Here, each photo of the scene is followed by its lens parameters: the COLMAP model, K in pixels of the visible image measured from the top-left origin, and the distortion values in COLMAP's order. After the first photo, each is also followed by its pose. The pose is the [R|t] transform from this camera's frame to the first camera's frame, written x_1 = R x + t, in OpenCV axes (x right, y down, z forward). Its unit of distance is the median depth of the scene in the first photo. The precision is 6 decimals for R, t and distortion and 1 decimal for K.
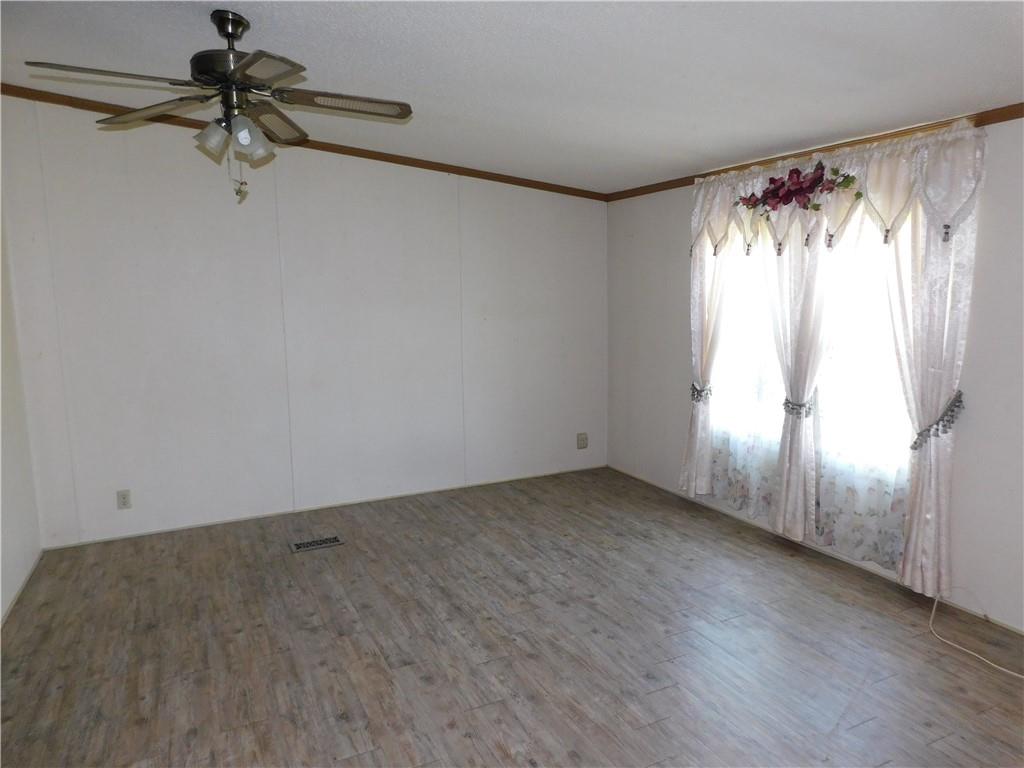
lens RADIAL K [[687.6, 0, 512.0], [0, 687.6, 384.0], [0, 0, 1]] dist [-0.067474, 0.066011]
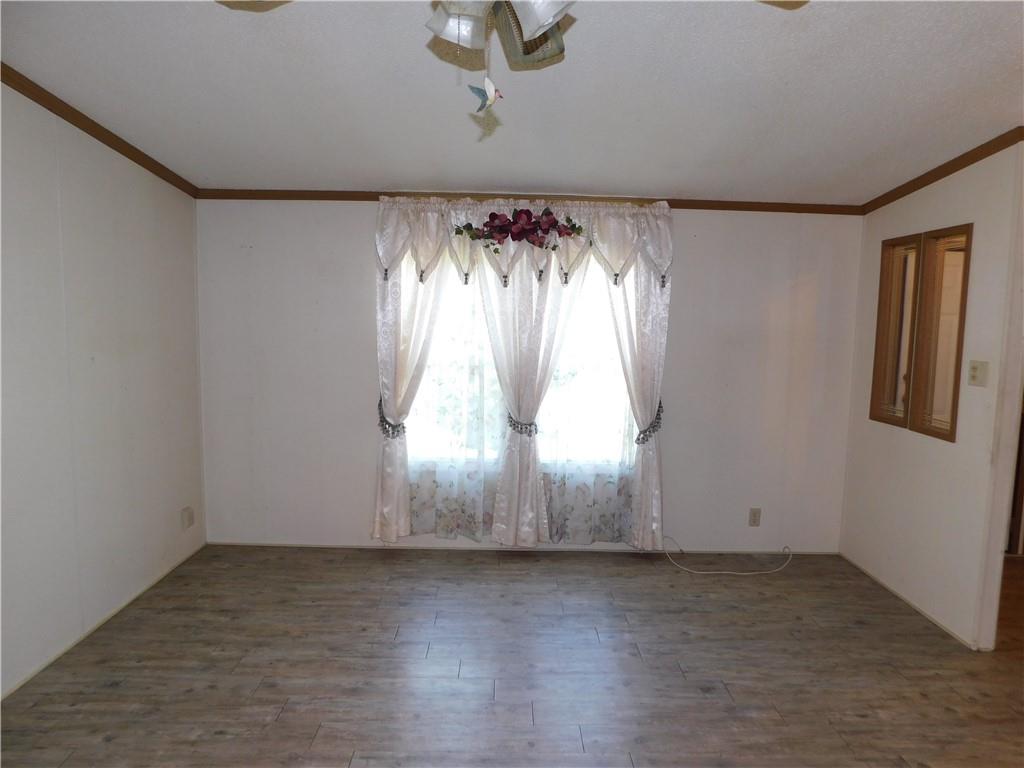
lens RADIAL K [[687.6, 0, 512.0], [0, 687.6, 384.0], [0, 0, 1]] dist [-0.067474, 0.066011]
pose [[0.427087, -0.078677, 0.900781, -0.589007], [0.100389, 0.994174, 0.039237, -0.080226], [-0.898620, 0.073671, 0.432498, 0.543142]]
